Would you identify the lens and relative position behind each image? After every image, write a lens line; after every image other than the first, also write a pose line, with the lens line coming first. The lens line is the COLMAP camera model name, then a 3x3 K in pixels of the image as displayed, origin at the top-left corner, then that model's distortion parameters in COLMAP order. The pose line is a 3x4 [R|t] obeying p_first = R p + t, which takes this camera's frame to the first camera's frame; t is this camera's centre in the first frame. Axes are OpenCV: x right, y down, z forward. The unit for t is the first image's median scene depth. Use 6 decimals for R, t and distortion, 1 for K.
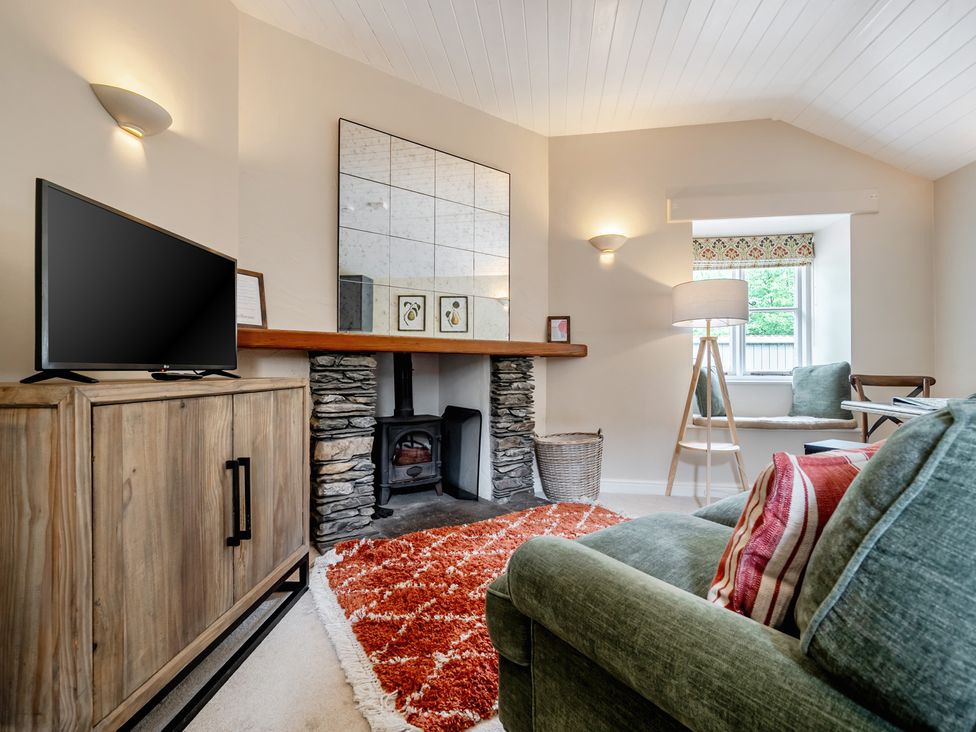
lens RADIAL K [[436.1, 0, 485.7], [0, 436.1, 363.3], [0, 0, 1]] dist [-0.002841, -0.000458]
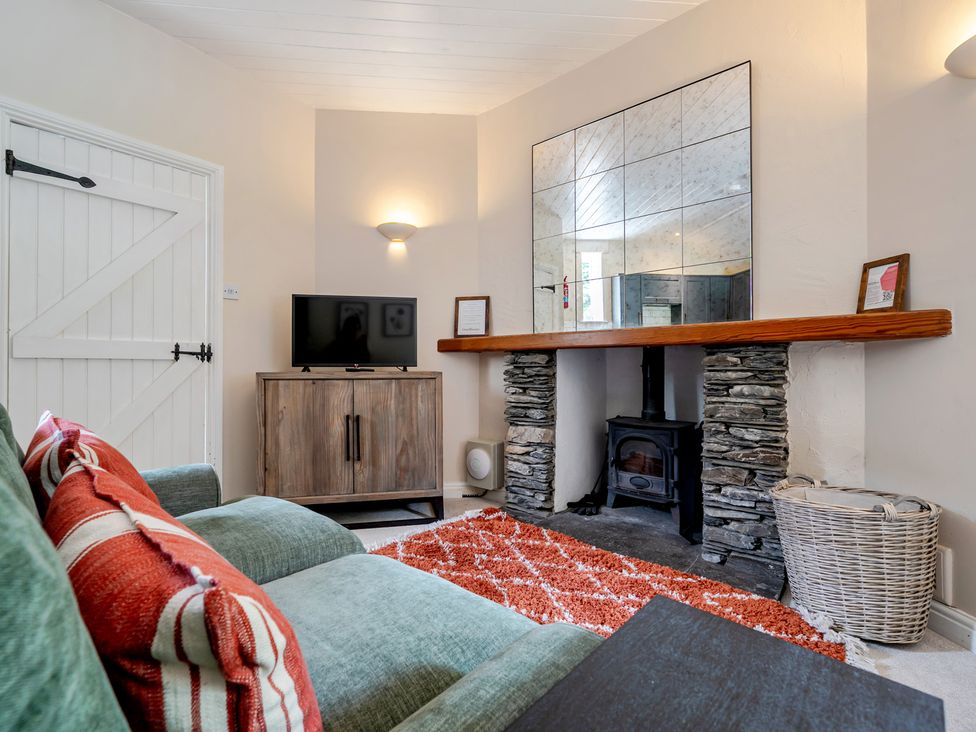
lens RADIAL K [[436.1, 0, 485.7], [0, 436.1, 363.3], [0, 0, 1]] dist [-0.002841, -0.000458]
pose [[0.255698, -0.009786, -0.966707, 0.743053], [0.015059, 0.999868, -0.006138, 0.011951], [0.966639, -0.012988, 0.255812, 0.589904]]
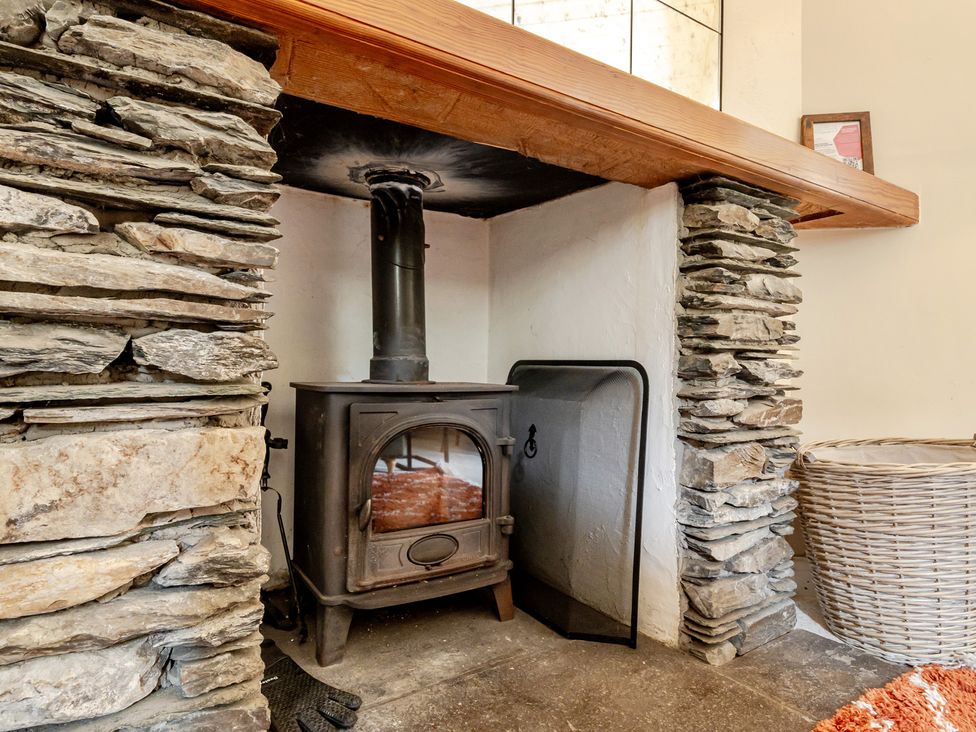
lens RADIAL K [[588.8, 0, 504.9], [0, 588.8, 367.8], [0, 0, 1]] dist [-0.004069, -0.001527]
pose [[0.999832, 0.018303, 0.000319, -0.138335], [-0.018306, 0.999572, 0.022826, 0.130814], [0.000099, -0.022828, 0.999739, 0.712614]]
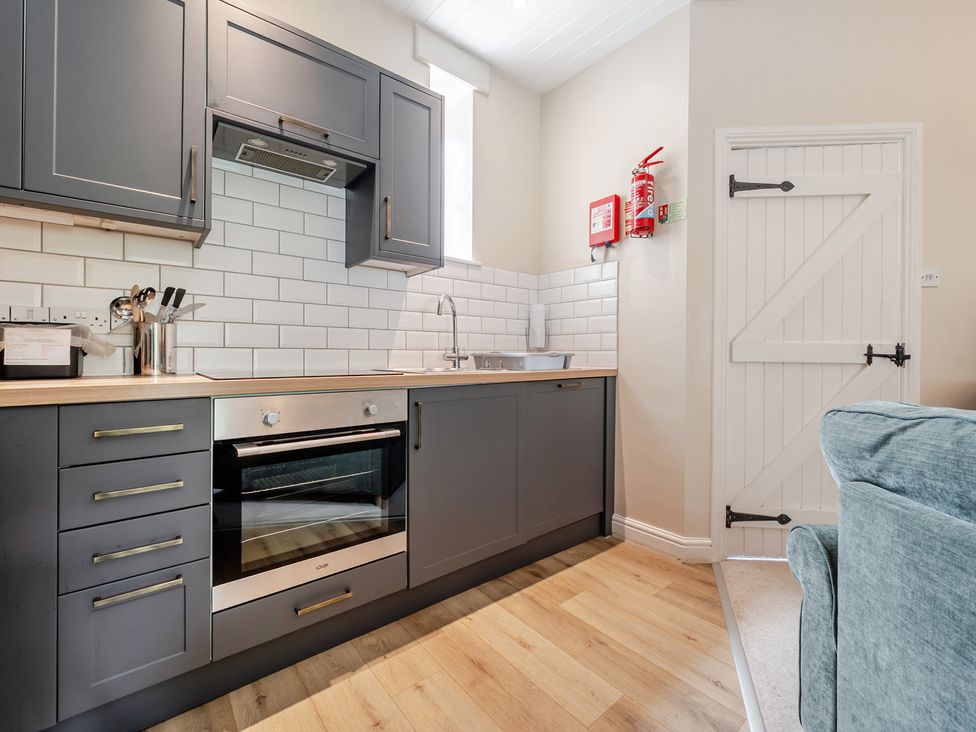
lens RADIAL K [[423.9, 0, 489.7], [0, 423.9, 353.4], [0, 0, 1]] dist [-0.003421, -0.000619]
pose [[-0.650805, -0.009465, -0.759186, 0.728852], [0.000247, 0.999920, -0.012678, -0.021647], [0.759245, -0.008439, -0.650751, 0.147924]]
